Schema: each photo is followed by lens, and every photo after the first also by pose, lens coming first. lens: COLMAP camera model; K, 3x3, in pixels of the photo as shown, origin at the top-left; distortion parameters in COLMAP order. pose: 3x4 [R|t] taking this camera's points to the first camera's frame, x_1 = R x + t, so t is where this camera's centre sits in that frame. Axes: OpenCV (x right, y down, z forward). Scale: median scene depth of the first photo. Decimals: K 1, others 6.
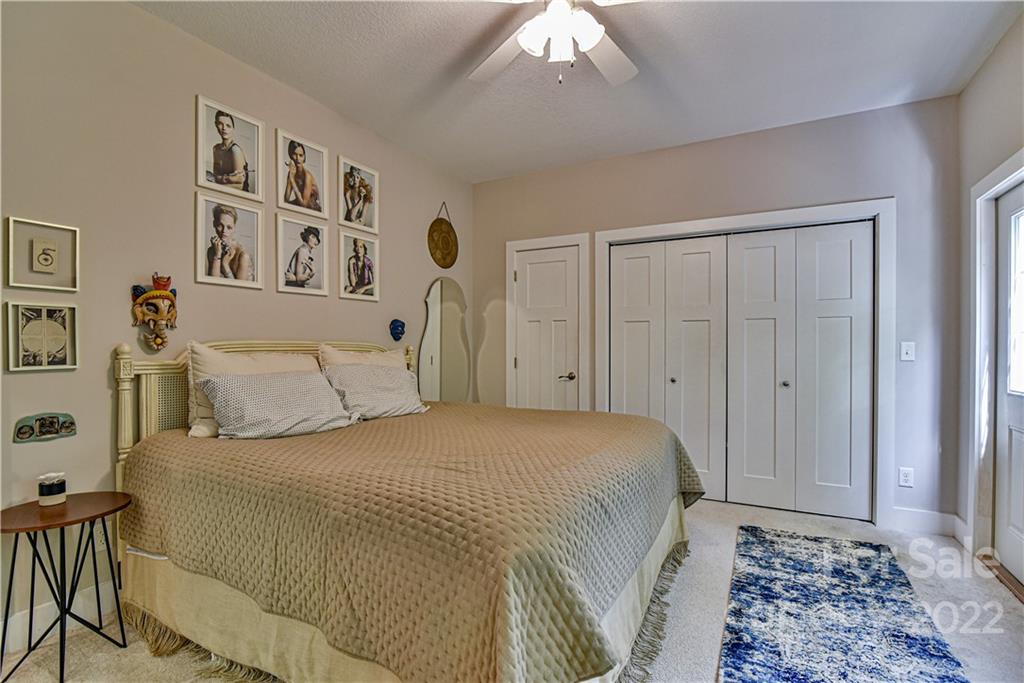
lens RADIAL K [[481.9, 0, 512.8], [0, 481.9, 349.0], [0, 0, 1]] dist [-0.013778, -0.000312]
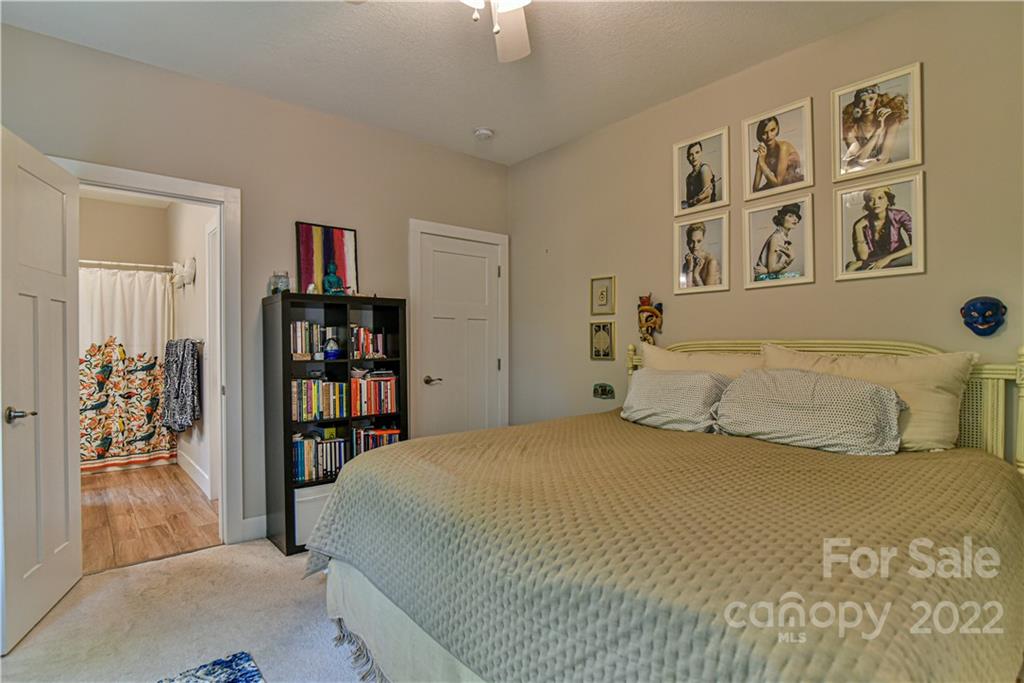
lens RADIAL K [[513.7, 0, 493.0], [0, 513.7, 345.2], [0, 0, 1]] dist [-0.005282, -0.000514]
pose [[-0.375691, 0.003989, -0.926736, 0.639967], [-0.000524, 0.999990, 0.004516, -0.011449], [0.926745, 0.002182, -0.375685, 0.895966]]
